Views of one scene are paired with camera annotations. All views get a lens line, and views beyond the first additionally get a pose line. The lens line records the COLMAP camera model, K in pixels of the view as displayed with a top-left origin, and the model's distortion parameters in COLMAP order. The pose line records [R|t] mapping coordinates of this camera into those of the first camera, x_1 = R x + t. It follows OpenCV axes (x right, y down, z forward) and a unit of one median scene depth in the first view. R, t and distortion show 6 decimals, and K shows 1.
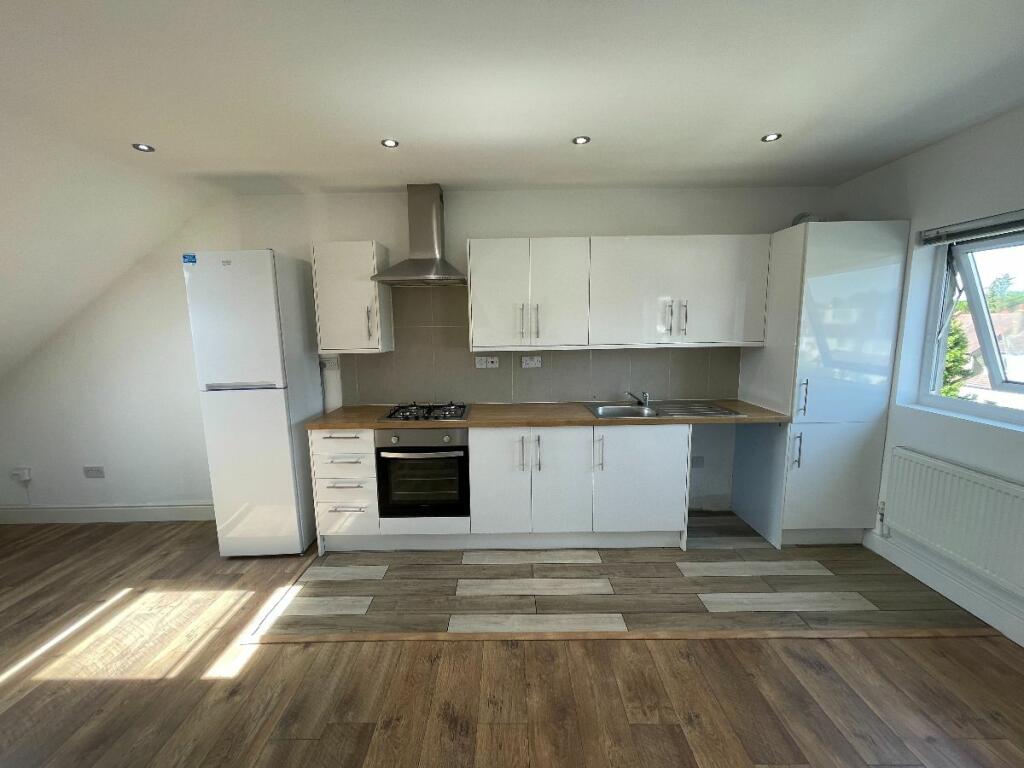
lens RADIAL K [[413.6, 0, 506.5], [0, 413.6, 384.1], [0, 0, 1]] dist [0.001821, 0.001201]
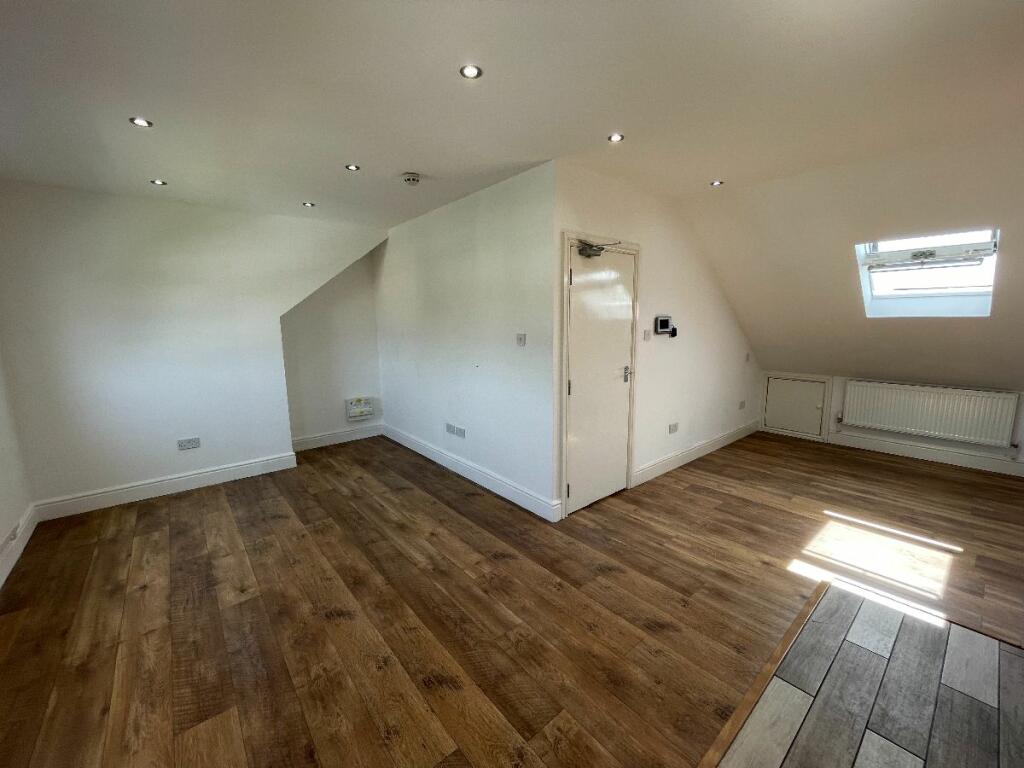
lens RADIAL K [[413.6, 0, 502.9], [0, 413.6, 383.3], [0, 0, 1]] dist [0.001821, 0.001201]
pose [[-0.771337, 0.123808, -0.624268, 0.618339], [-0.060652, 0.962131, 0.265756, -0.129708], [0.633530, 0.242850, -0.734618, 0.955282]]
